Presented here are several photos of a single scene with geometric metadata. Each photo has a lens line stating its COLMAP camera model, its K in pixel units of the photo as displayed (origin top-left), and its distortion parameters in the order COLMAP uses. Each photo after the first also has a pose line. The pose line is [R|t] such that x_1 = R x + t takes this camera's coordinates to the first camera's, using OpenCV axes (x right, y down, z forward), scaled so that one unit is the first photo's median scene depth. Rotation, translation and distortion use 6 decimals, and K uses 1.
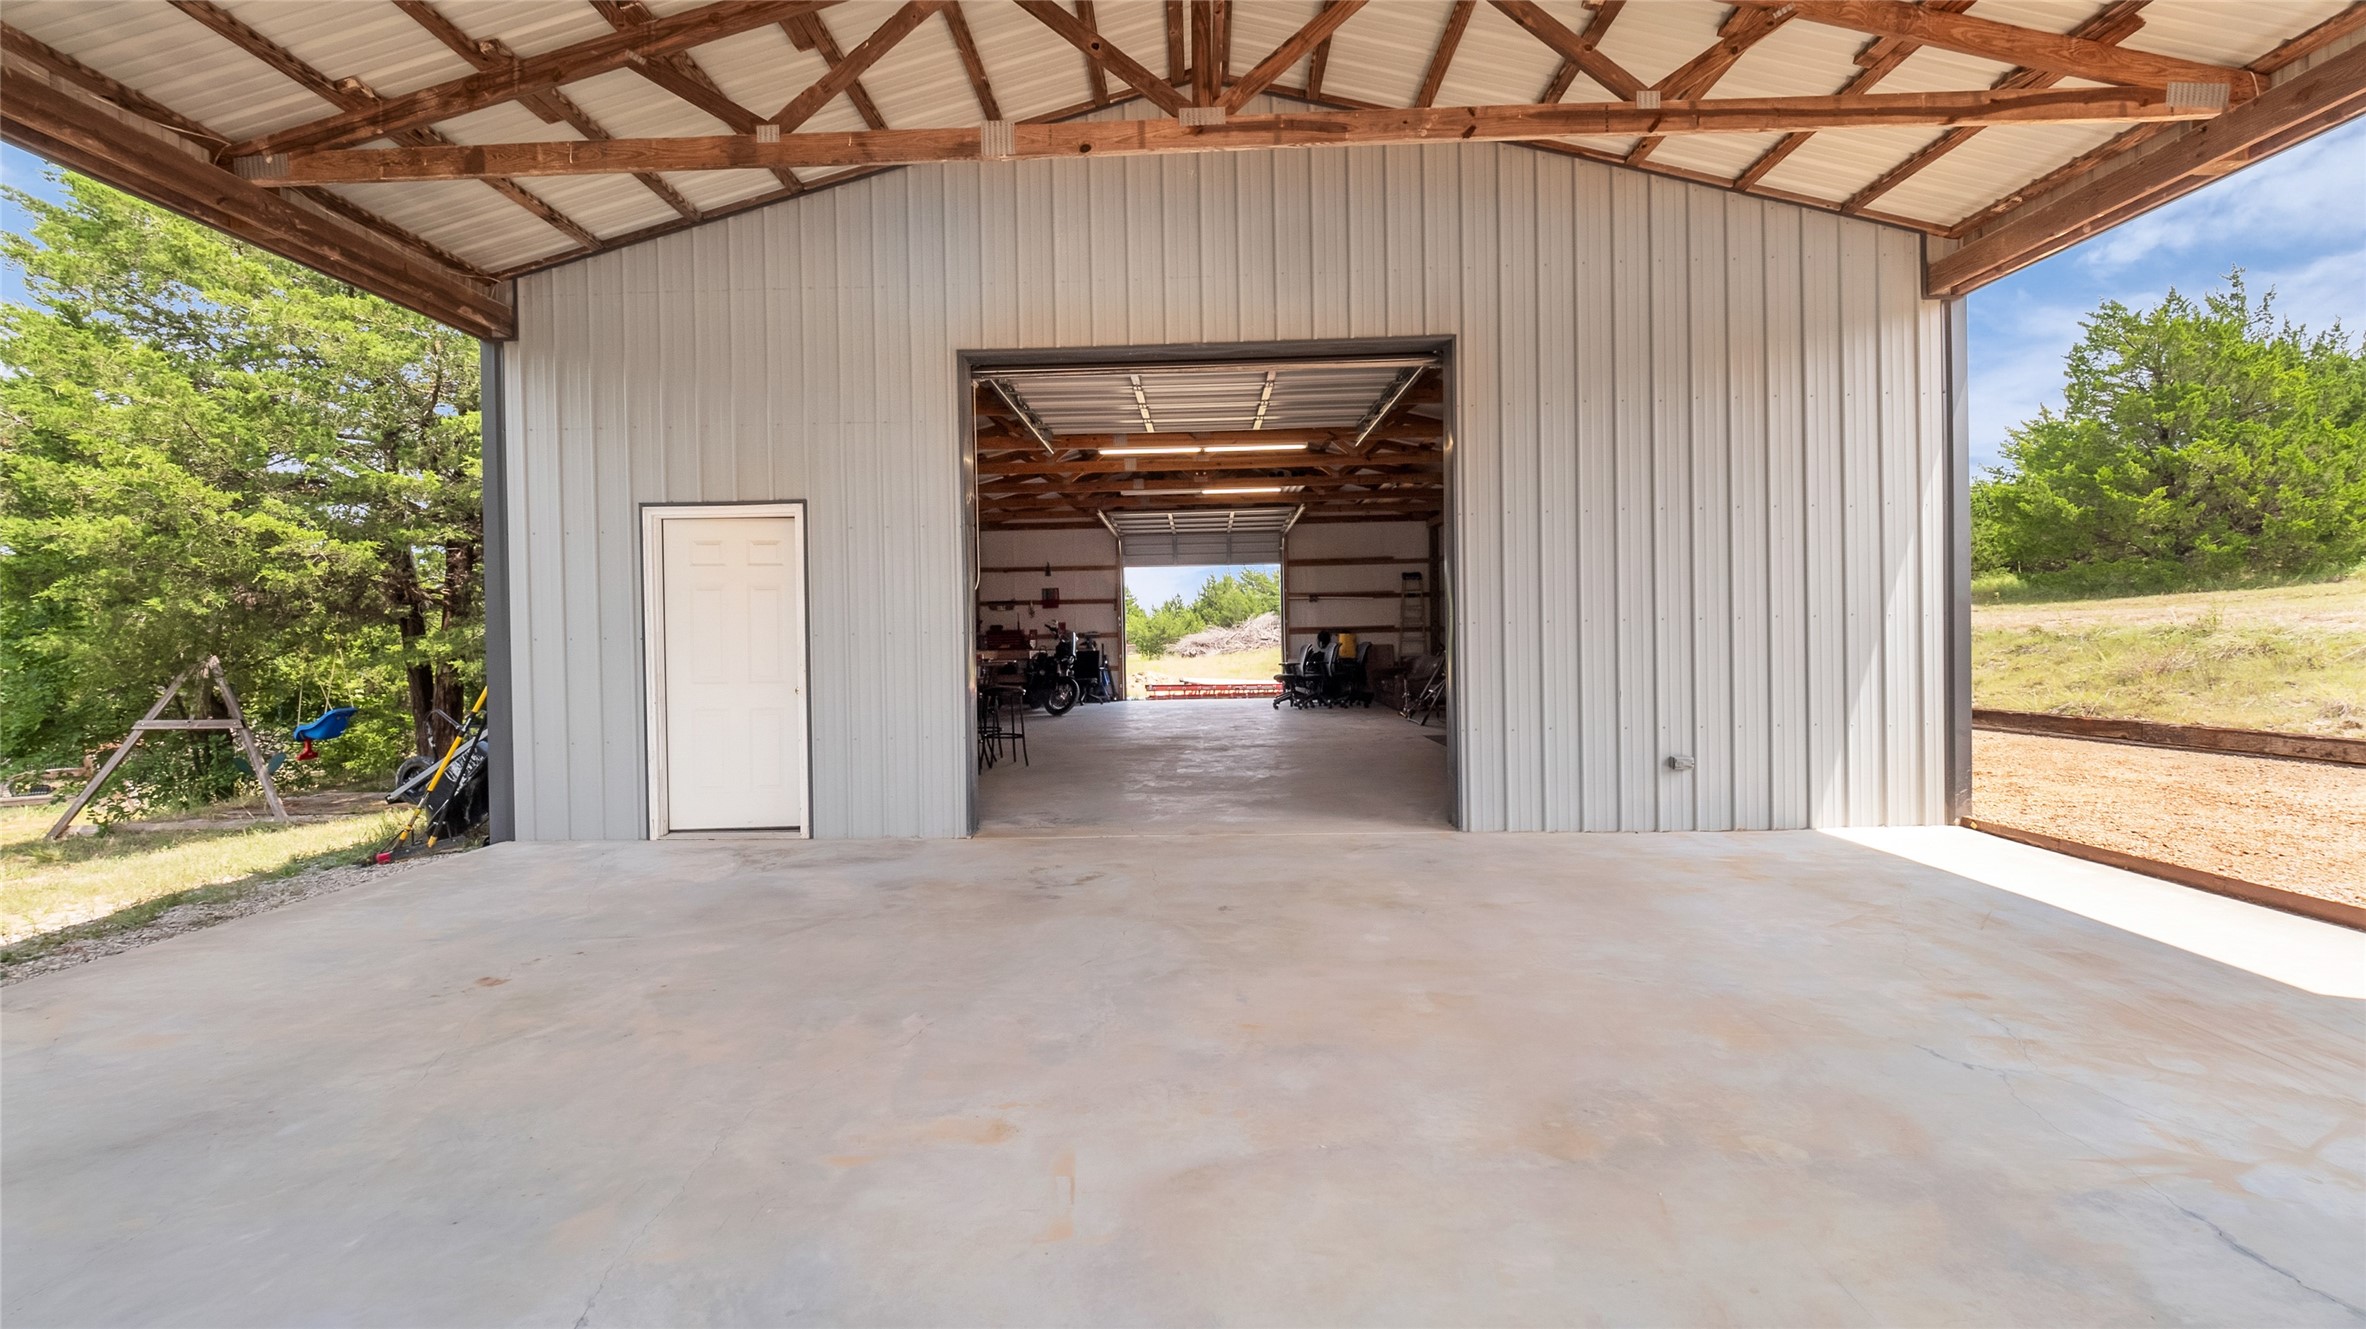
lens RADIAL K [[983.3, 0, 1177.9], [0, 983.3, 654.0], [0, 0, 1]] dist [-0.000169, -0.000012]
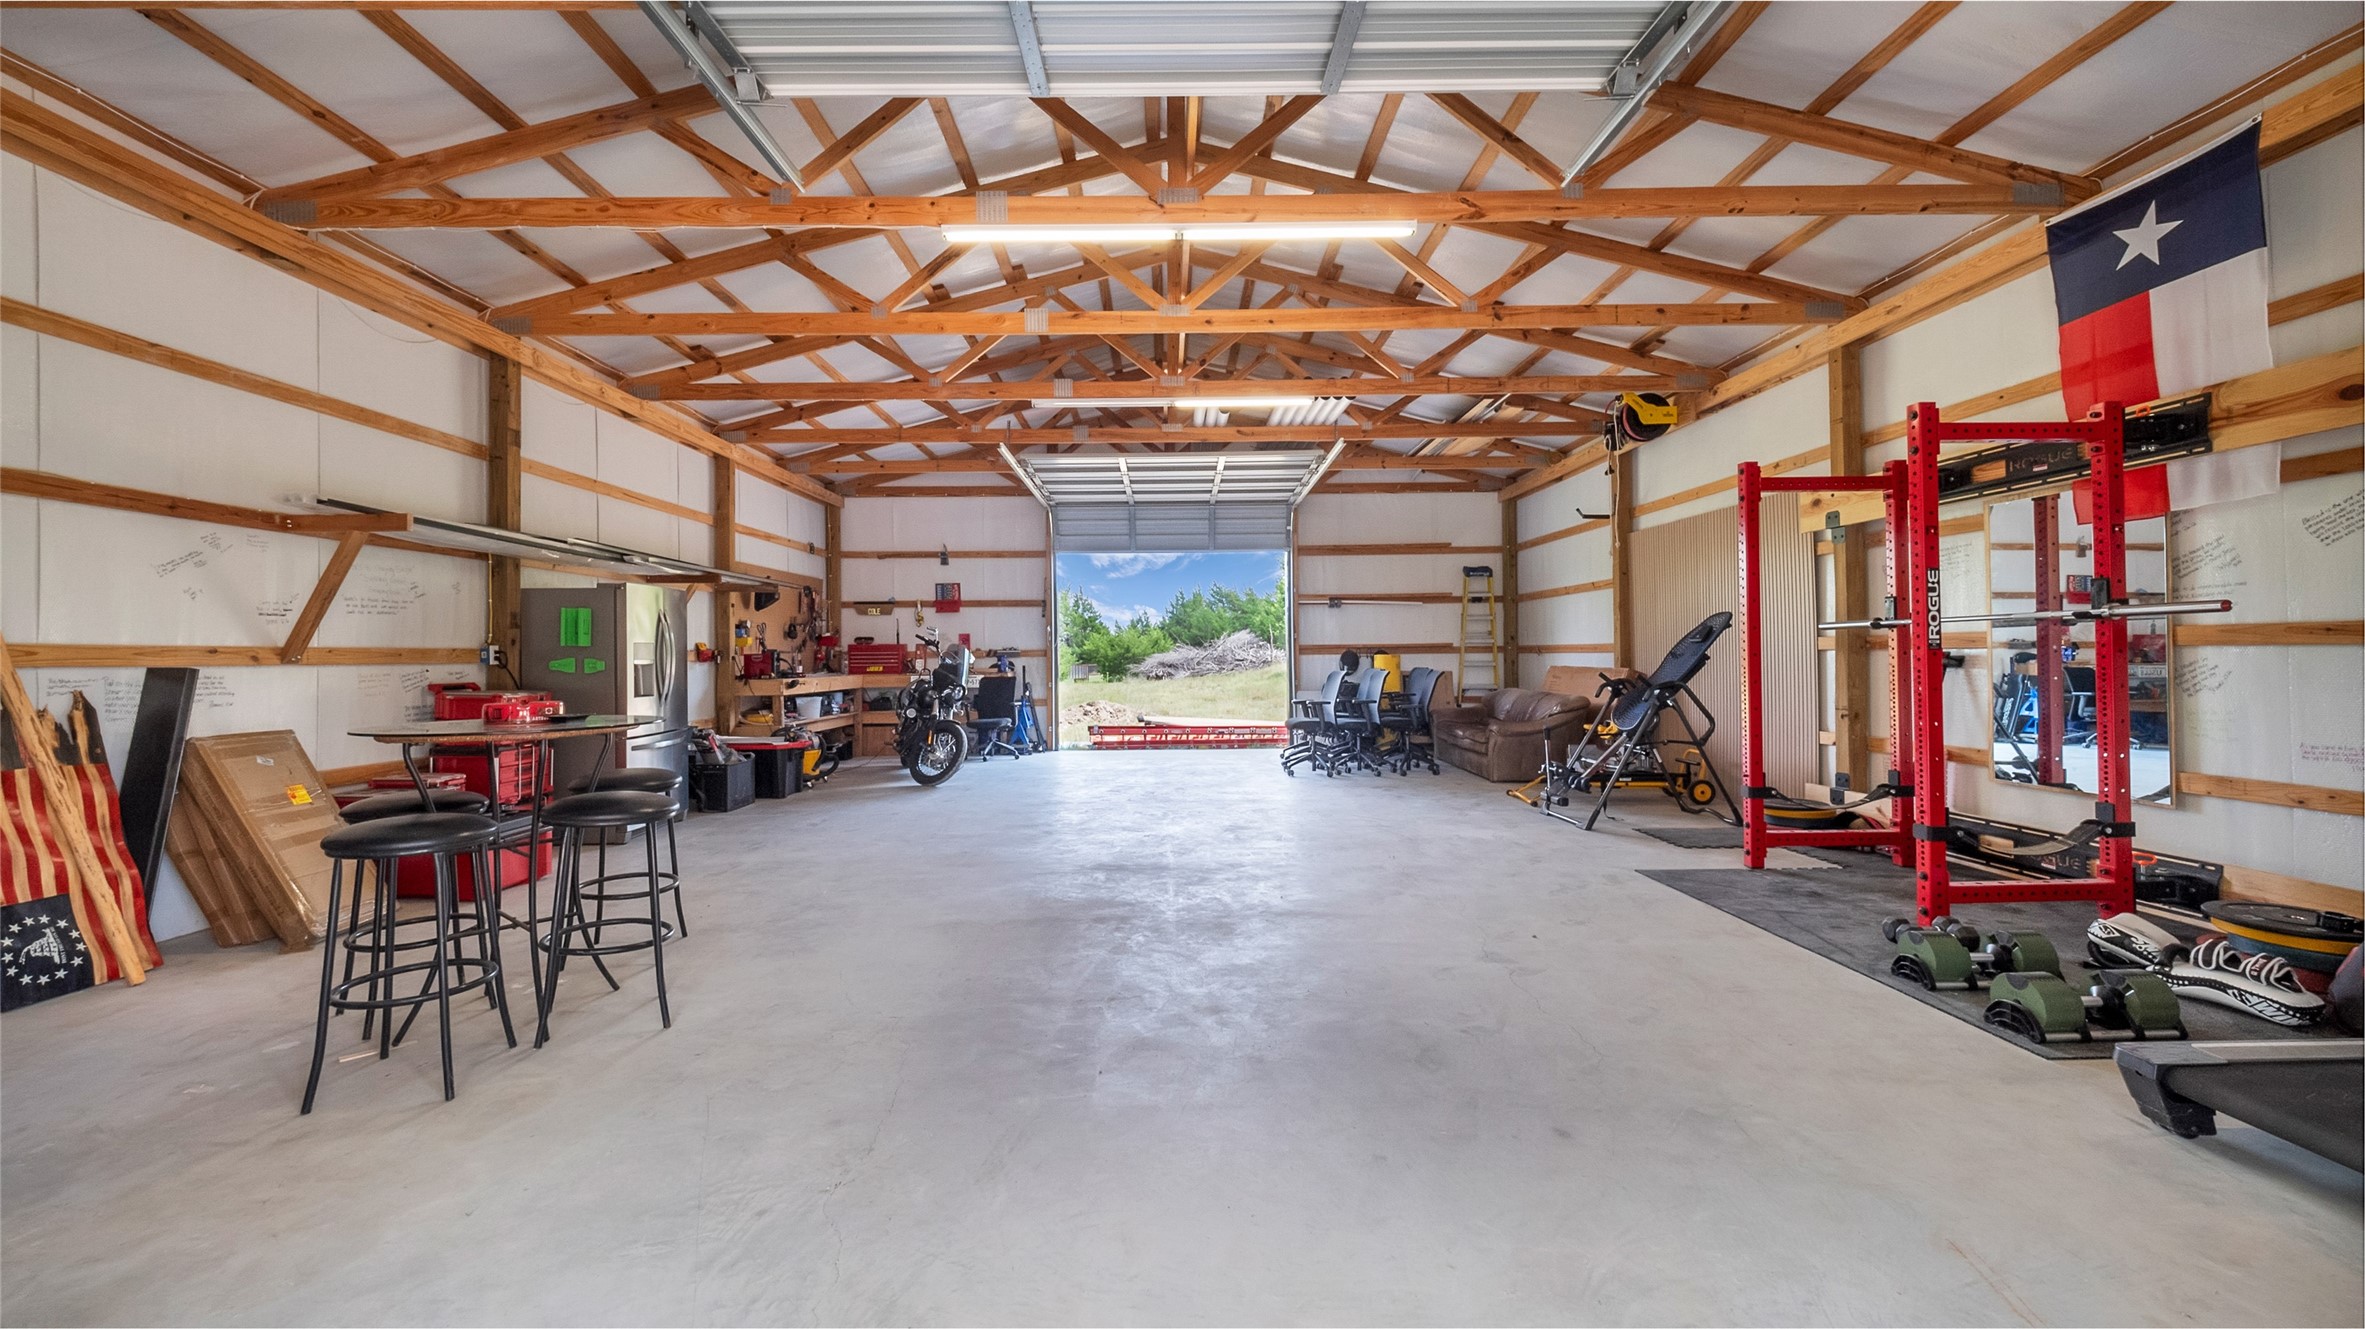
lens RADIAL K [[982.9, 0, 1177.4], [0, 982.9, 654.0], [0, 0, 1]] dist [-0.000169, -0.000012]
pose [[0.999412, 0.010221, 0.032741, 0.006783], [-0.009574, 0.999757, -0.019857, -0.006287], [-0.032936, 0.019532, 0.999267, 0.320635]]
